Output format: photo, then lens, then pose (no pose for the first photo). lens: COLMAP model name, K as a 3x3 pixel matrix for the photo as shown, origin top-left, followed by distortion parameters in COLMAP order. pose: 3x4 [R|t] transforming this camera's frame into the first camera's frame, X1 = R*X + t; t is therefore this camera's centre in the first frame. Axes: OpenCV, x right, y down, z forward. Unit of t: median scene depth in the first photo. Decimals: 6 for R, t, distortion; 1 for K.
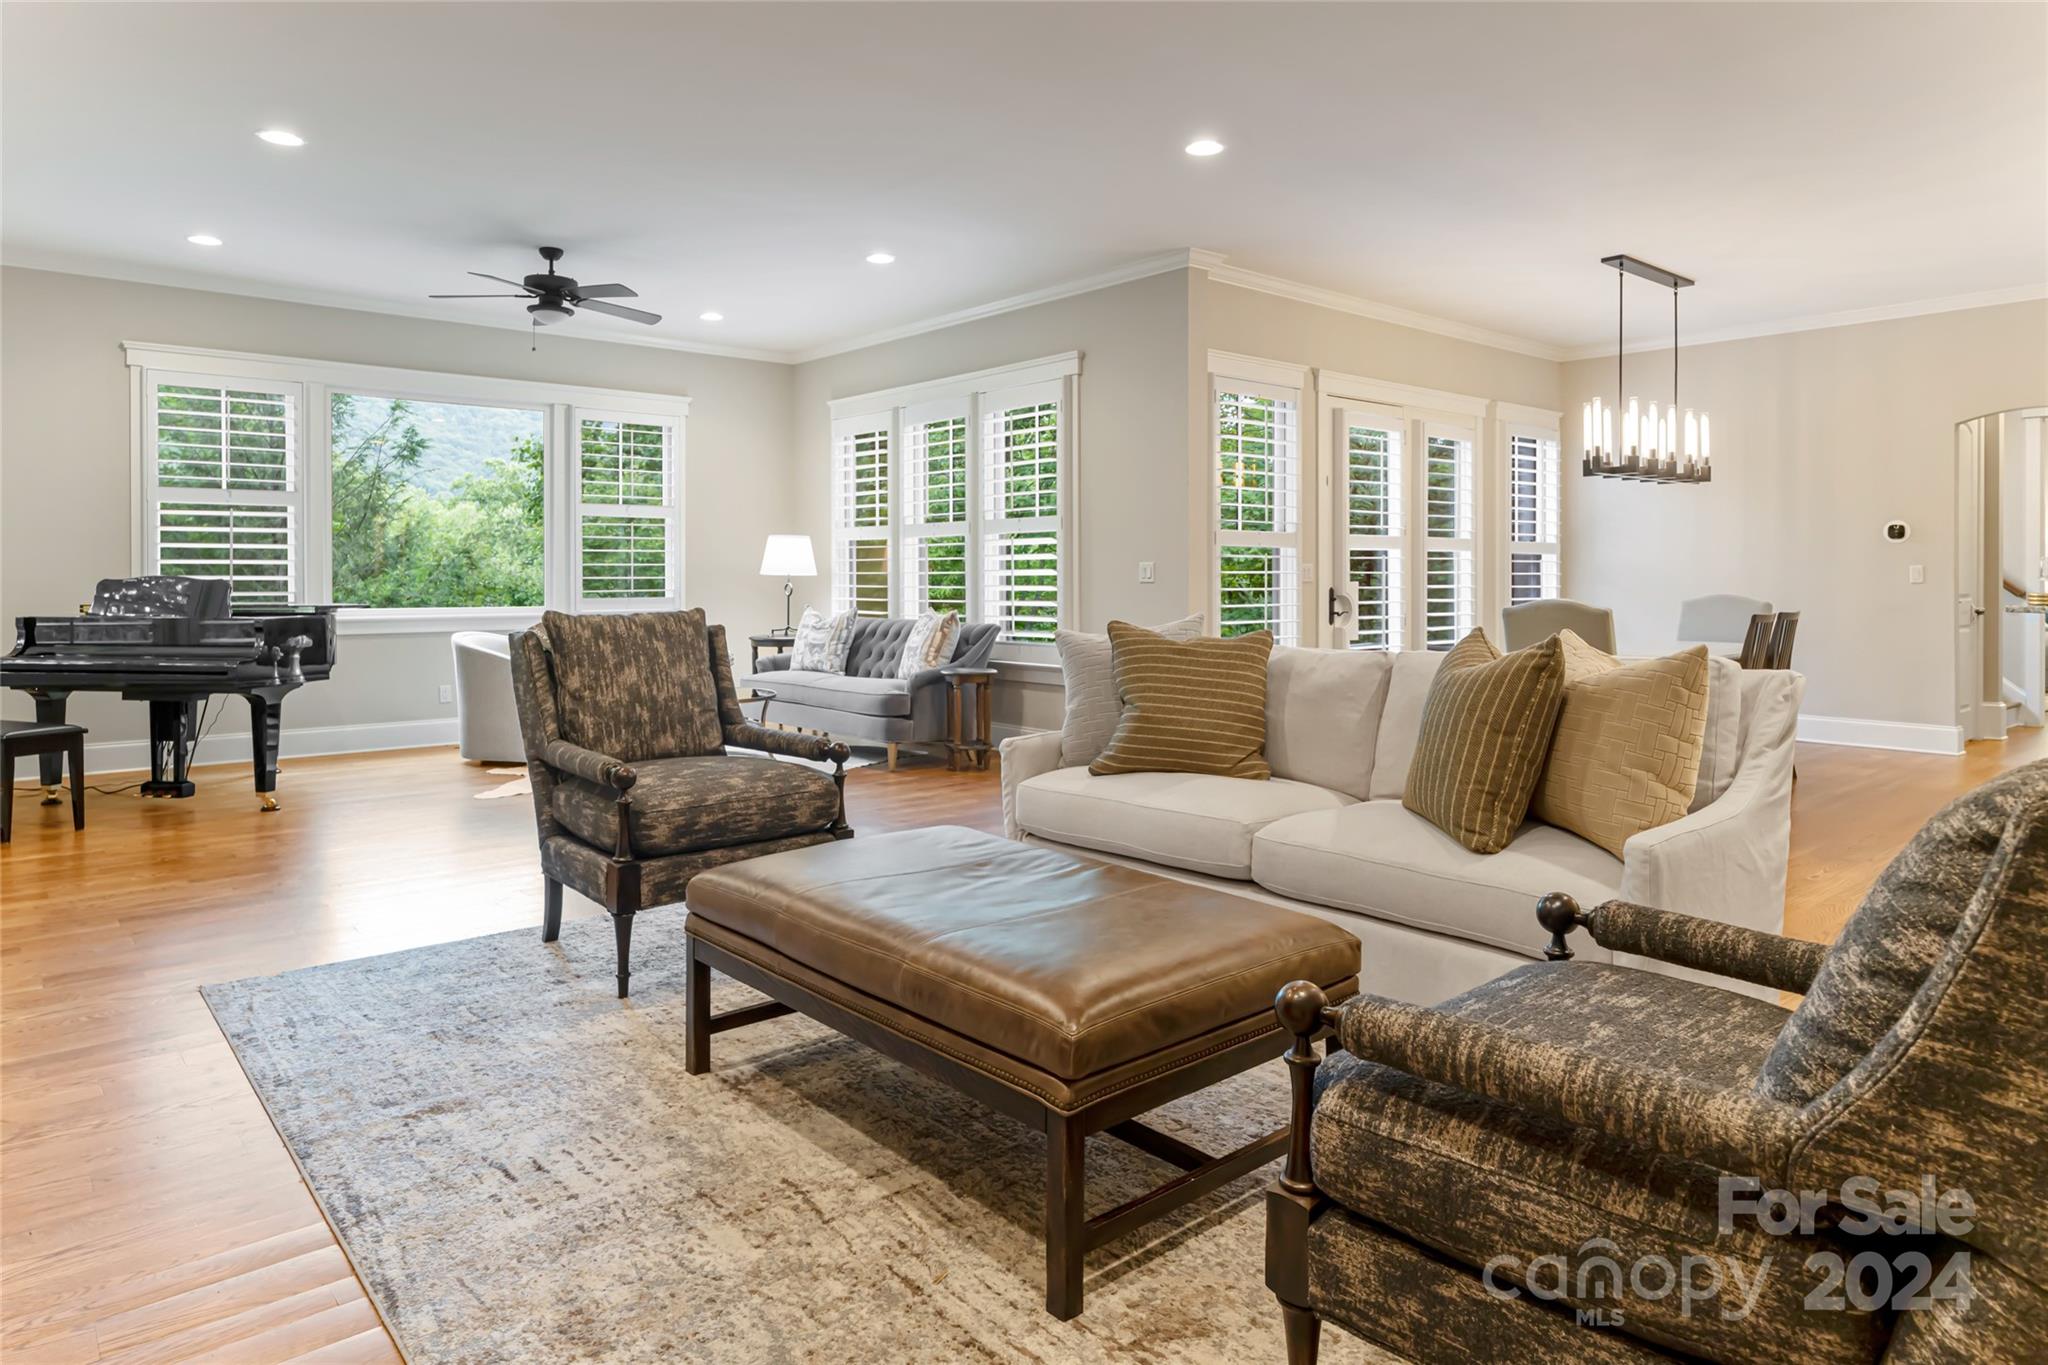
lens RADIAL K [[1193.8, 0, 1052.3], [0, 1193.8, 588.7], [0, 0, 1]] dist [-0.001299, -0.001123]
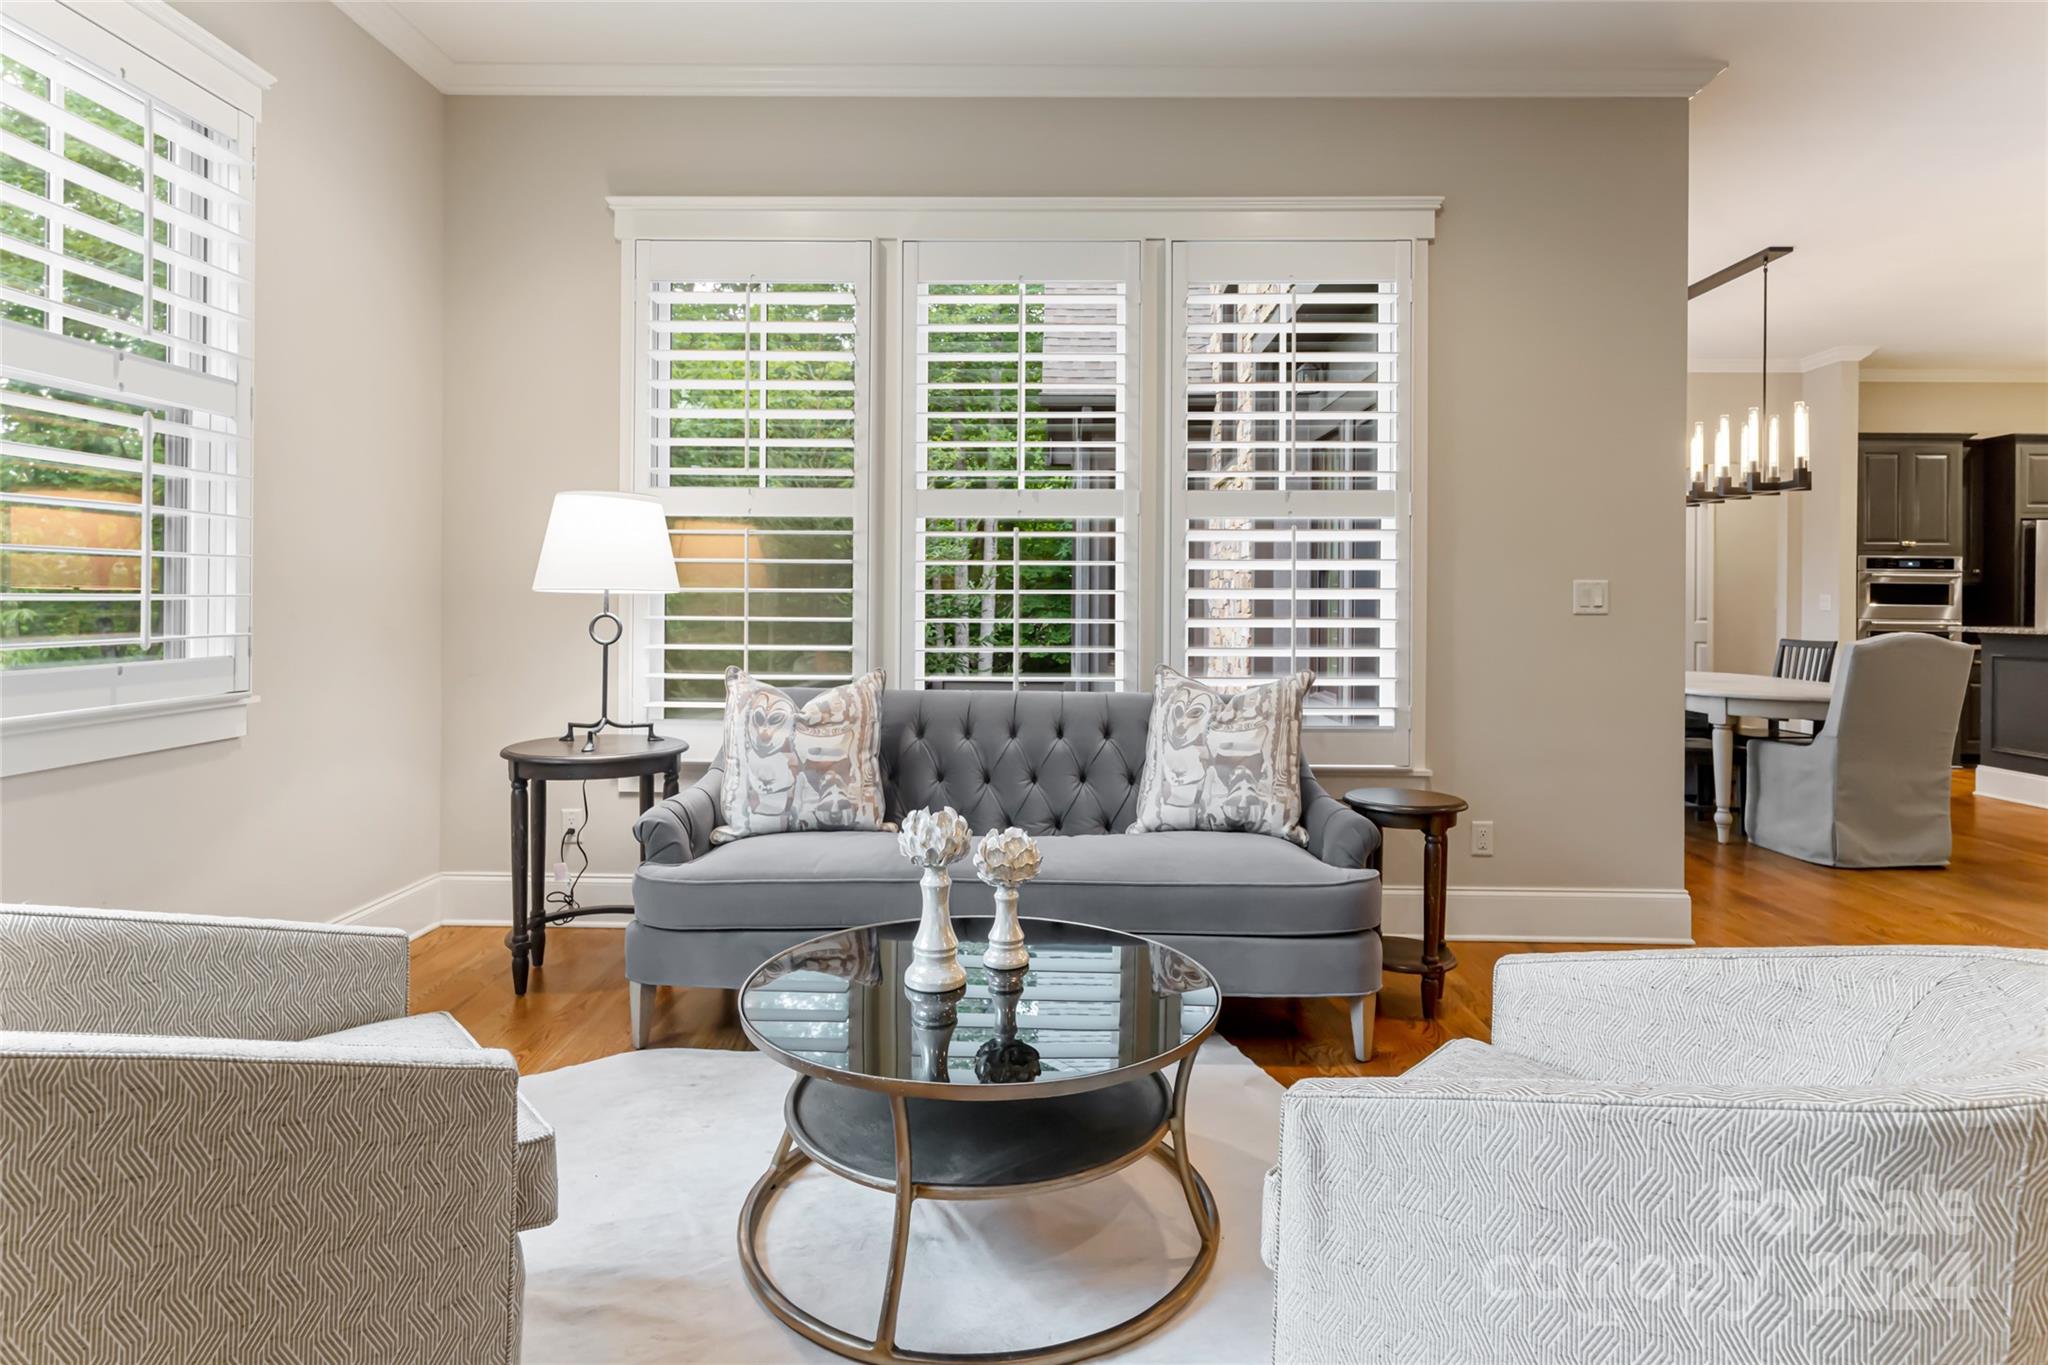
lens RADIAL K [[1101.2, 0, 1056.8], [0, 1101.2, 606.6], [0, 0, 1]] dist [-0.005814, -0.002173]
pose [[0.681716, 0.000495, 0.731617, -0.440915], [-0.001018, 0.999999, 0.000273, -0.007692], [-0.731617, -0.000931, 0.681716, 0.720710]]
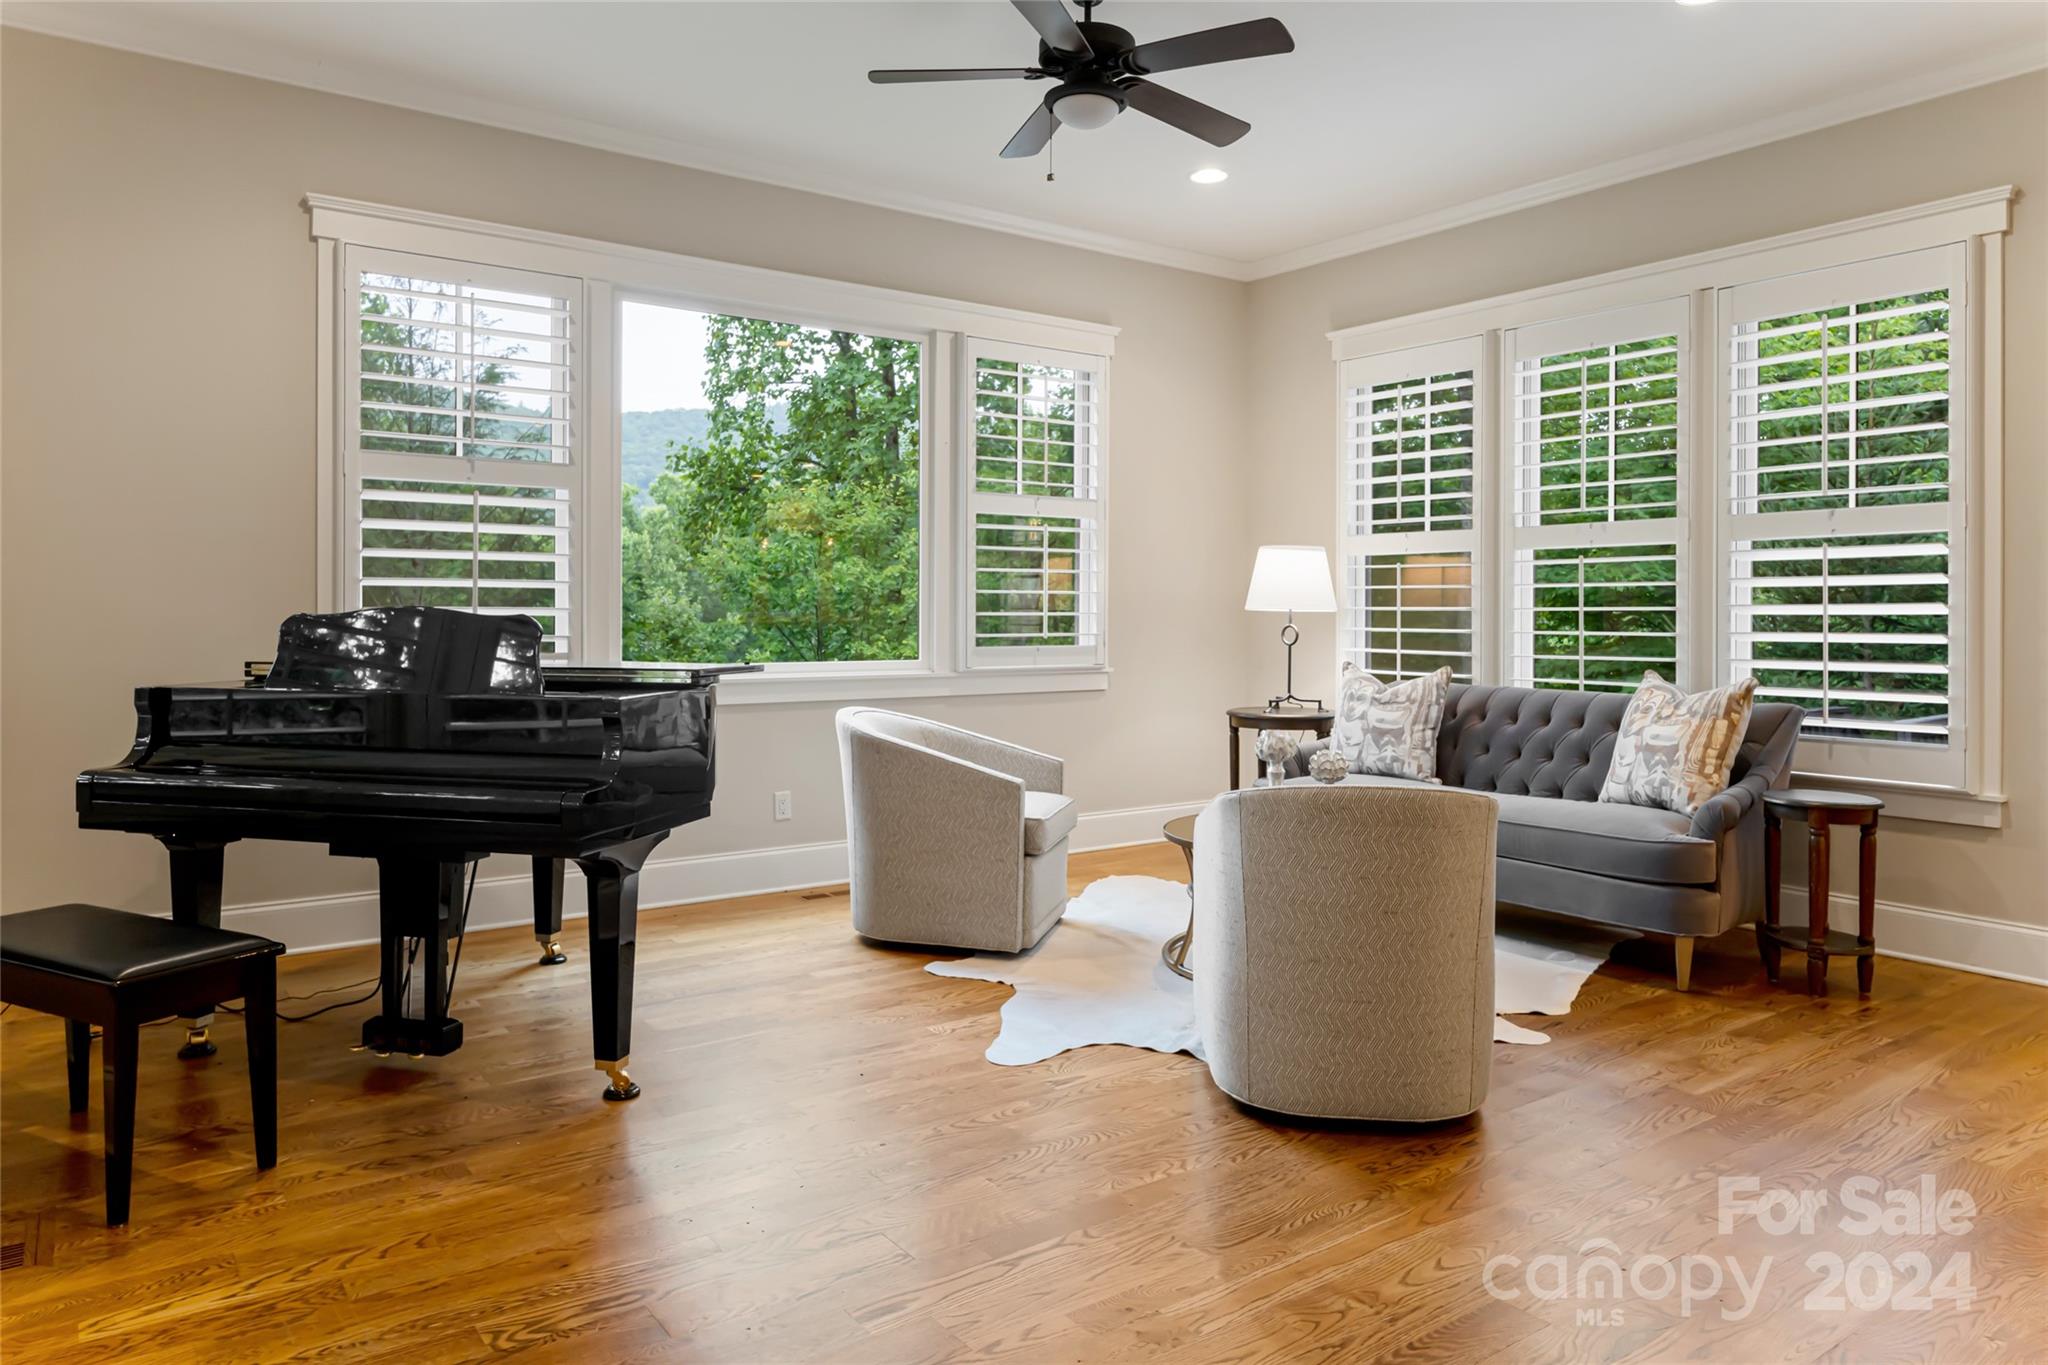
lens RADIAL K [[1320.0, 0, 1037.8], [0, 1320.0, 623.5], [0, 0, 1]] dist [-0.000338, -0.001661]
pose [[0.994552, 0.007393, -0.103977, -0.316282], [-0.007512, 0.999971, -0.000754, -0.003899], [0.103969, 0.001531, 0.994579, 0.355166]]
